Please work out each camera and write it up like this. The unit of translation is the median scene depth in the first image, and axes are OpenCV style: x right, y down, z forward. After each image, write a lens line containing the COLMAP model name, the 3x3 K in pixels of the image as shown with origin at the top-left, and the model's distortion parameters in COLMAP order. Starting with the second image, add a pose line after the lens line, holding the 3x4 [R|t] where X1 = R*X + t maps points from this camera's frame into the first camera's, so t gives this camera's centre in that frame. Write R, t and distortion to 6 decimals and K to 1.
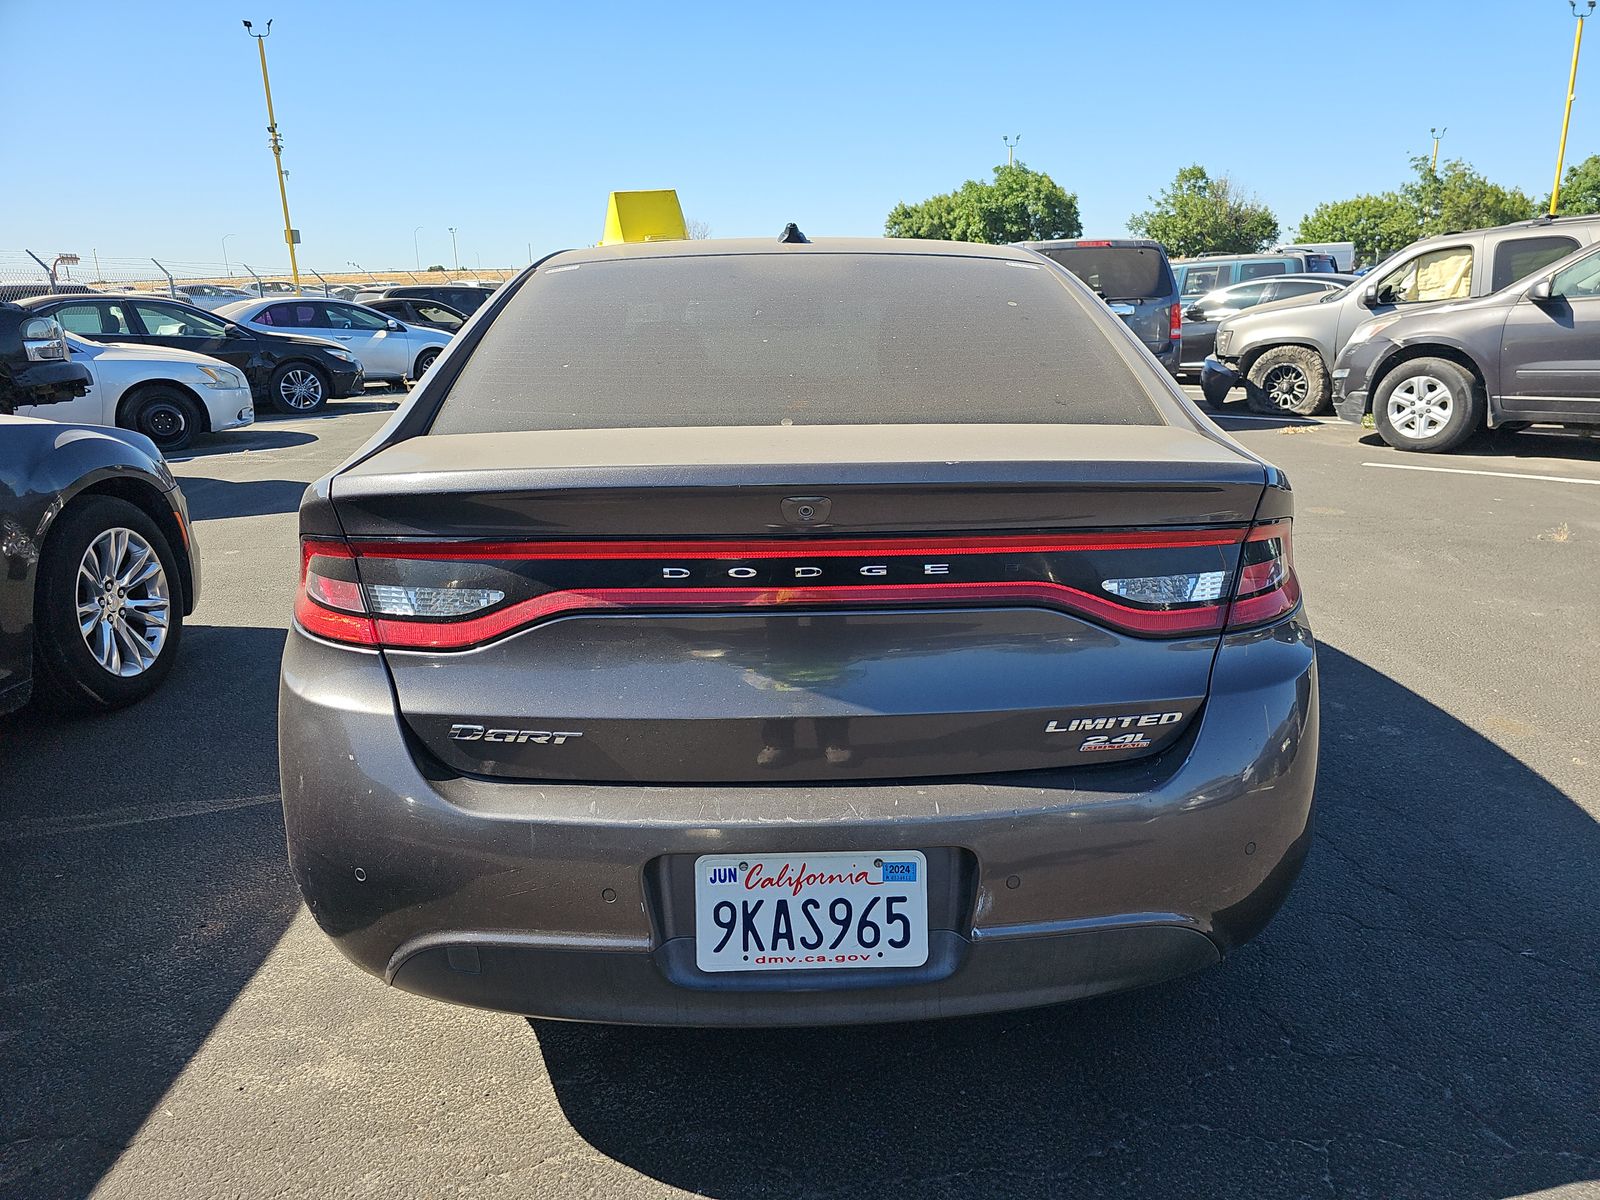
lens RADIAL K [[1035.1, 0, 800.0], [0, 1035.1, 600.0], [0, 0, 1]] dist [0.016952, -0.015879]
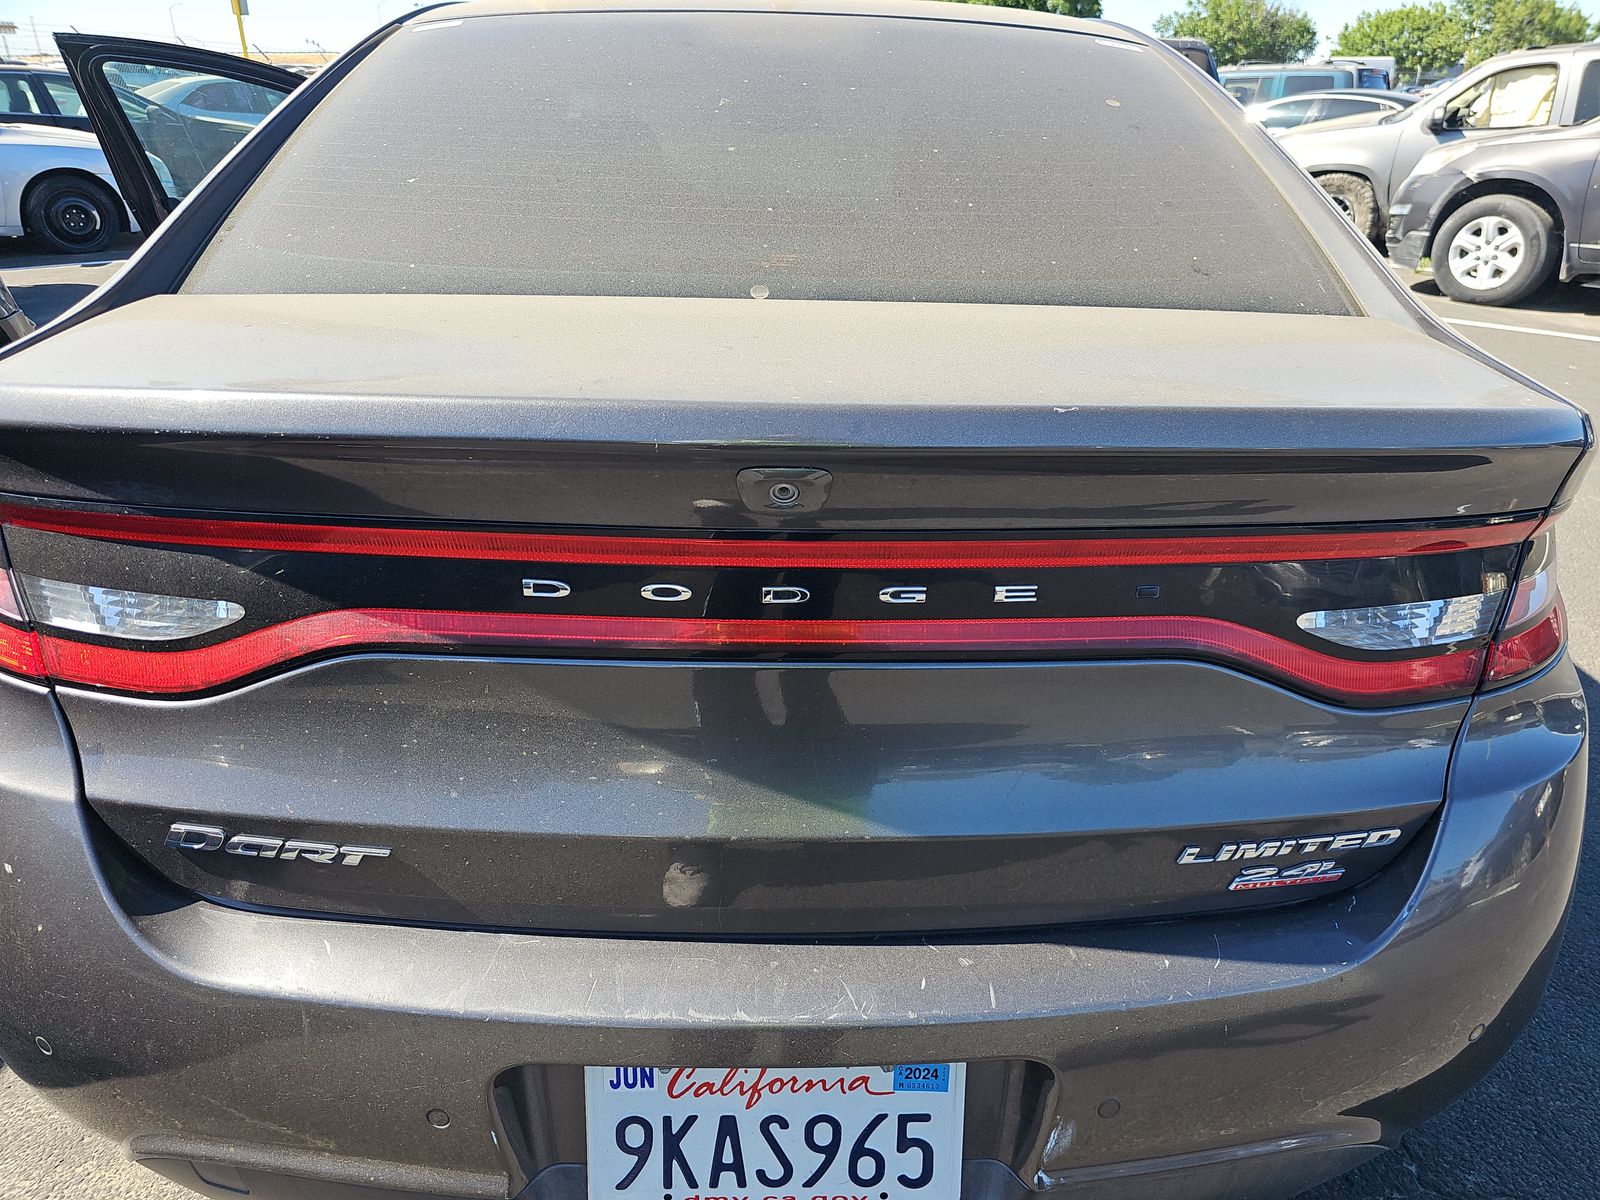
lens RADIAL K [[1062.2, 0, 800.0], [0, 1062.2, 600.0], [0, 0, 1]] dist [-0.005866, -0.003440]
pose [[0.999416, 0.028234, 0.019226, 0.004541], [-0.030927, 0.986893, 0.158382, -0.110088], [-0.014503, -0.158884, 0.987191, 0.423930]]
